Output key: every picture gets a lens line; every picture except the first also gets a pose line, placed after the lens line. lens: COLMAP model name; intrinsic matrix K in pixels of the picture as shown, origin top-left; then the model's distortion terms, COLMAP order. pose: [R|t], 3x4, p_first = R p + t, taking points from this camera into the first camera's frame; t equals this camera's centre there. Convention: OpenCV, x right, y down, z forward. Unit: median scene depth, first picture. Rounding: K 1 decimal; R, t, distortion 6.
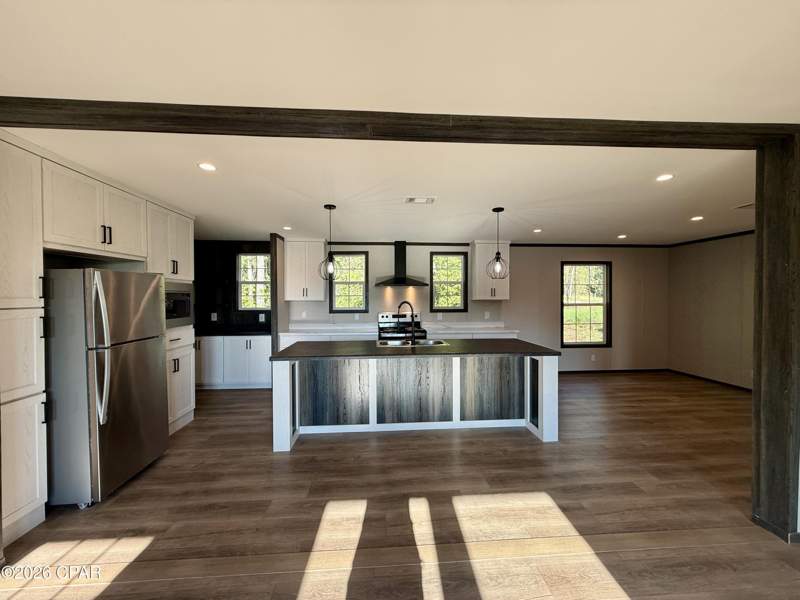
lens RADIAL K [[319.0, 0, 400.0], [0, 319.0, 300.0], [0, 0, 1]] dist [0.000040, 0.000093]
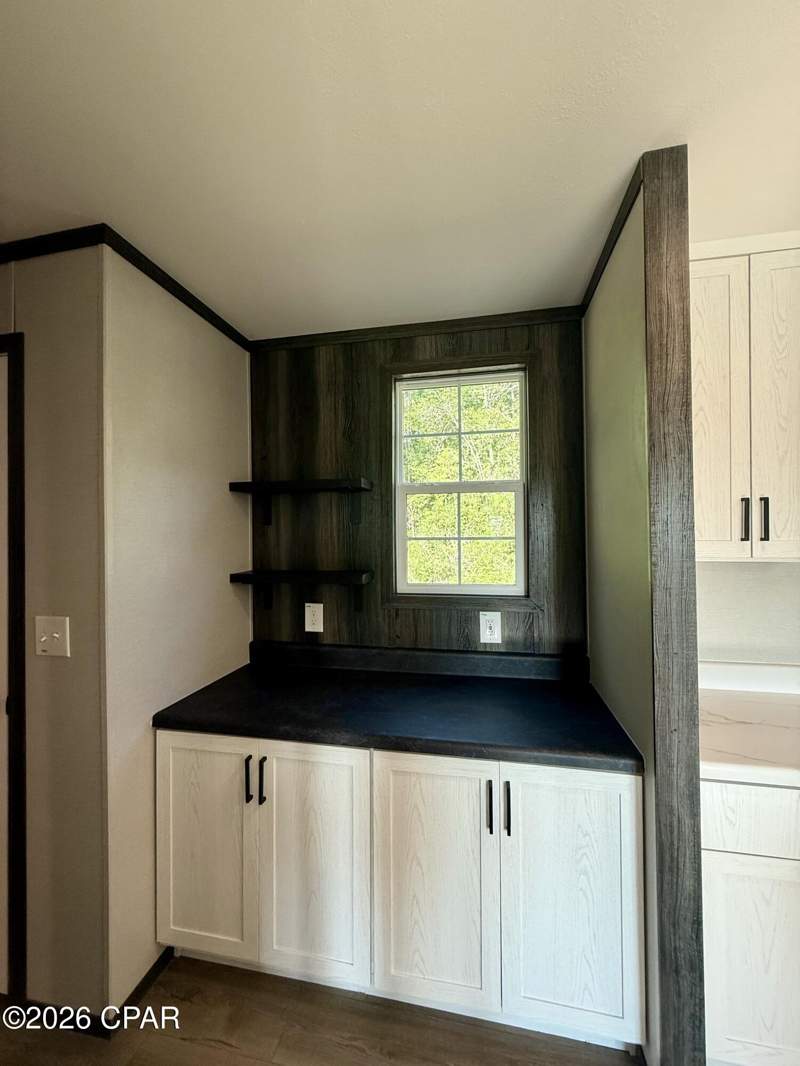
lens RADIAL K [[425.1, 0, 400.0], [0, 425.1, 533.0], [0, 0, 1]] dist [0.000040, 0.000093]
pose [[0.963715, -0.007181, -0.266837, -0.414819], [0.003055, 0.999869, -0.015875, -0.012621], [0.266916, 0.014484, 0.963611, 0.669537]]
